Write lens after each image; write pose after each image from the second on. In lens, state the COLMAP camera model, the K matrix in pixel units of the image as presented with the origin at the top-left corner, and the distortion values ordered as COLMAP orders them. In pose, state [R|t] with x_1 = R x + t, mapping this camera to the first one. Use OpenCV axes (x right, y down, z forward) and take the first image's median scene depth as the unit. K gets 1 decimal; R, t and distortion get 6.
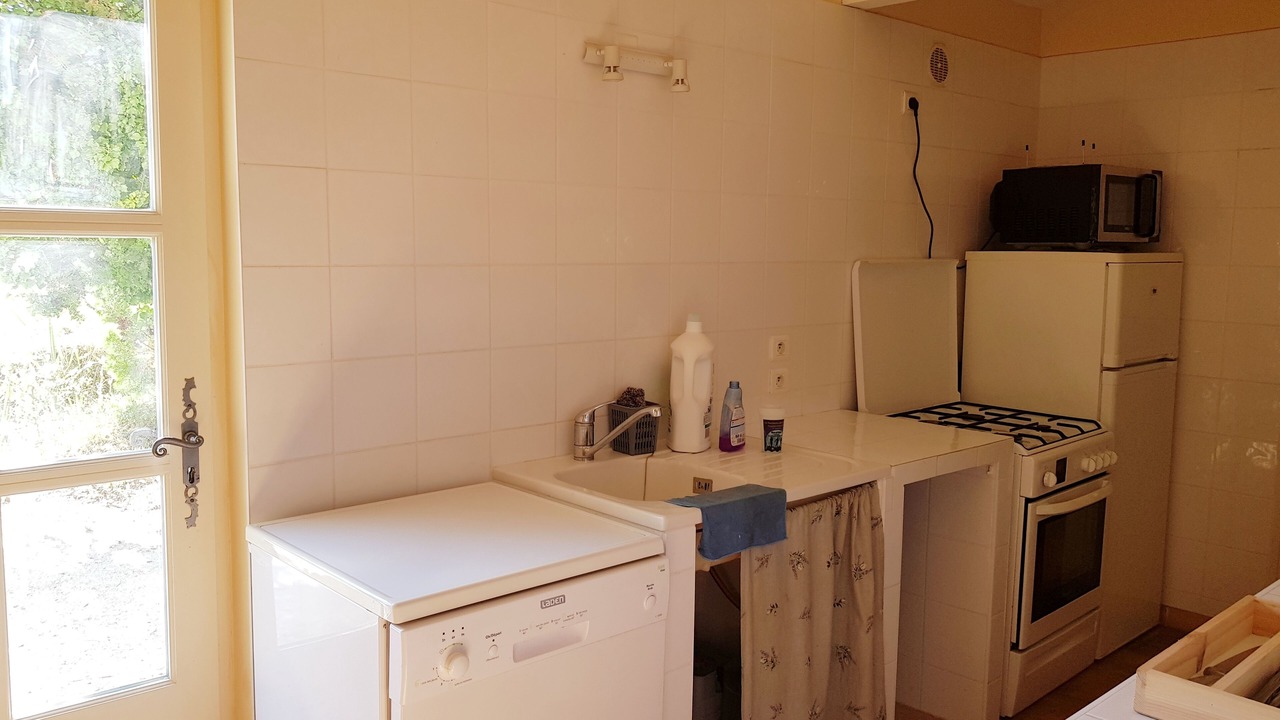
lens RADIAL K [[977.8, 0, 640.0], [0, 977.8, 360.0], [0, 0, 1]] dist [0.100114, -0.223662]
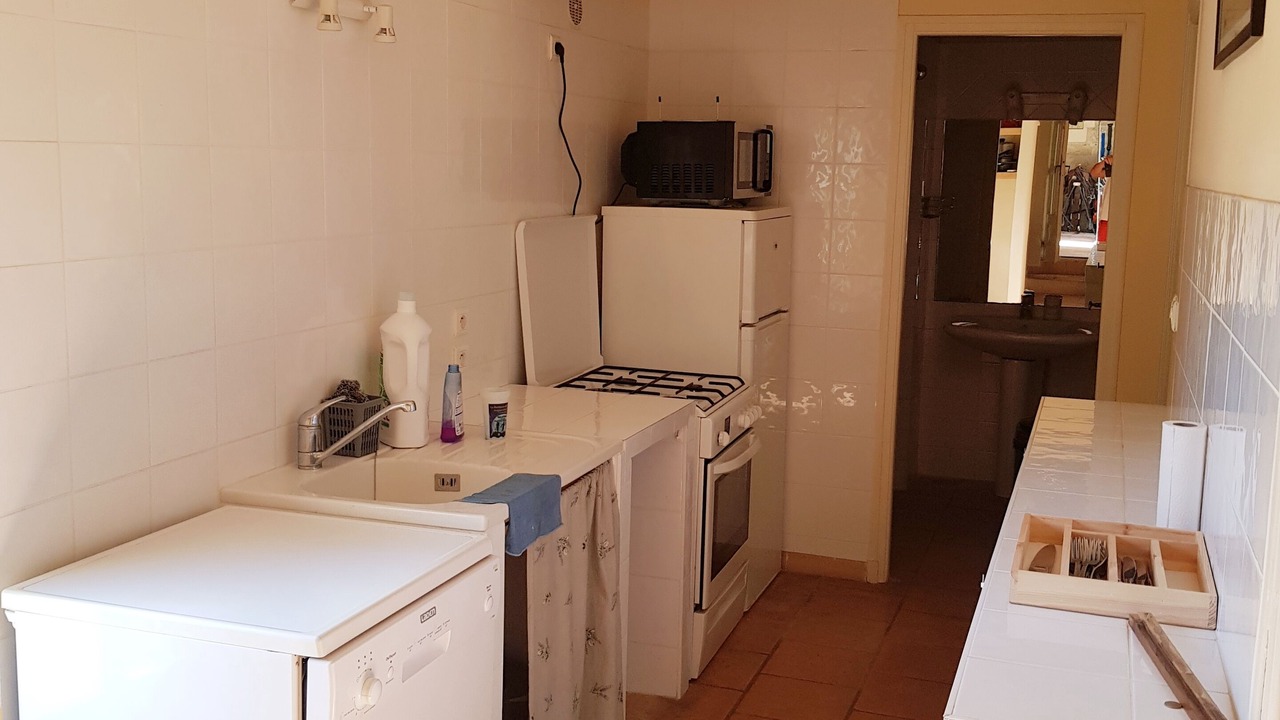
lens RADIAL K [[1317.8, 0, 641.6], [0, 1317.8, 343.2], [0, 0, 1]] dist [0.171100, -0.375243]
pose [[0.867170, -0.057510, 0.494681, -0.358731], [0.040149, 0.998150, 0.045660, -0.047466], [-0.496392, -0.019734, 0.867874, -0.154426]]
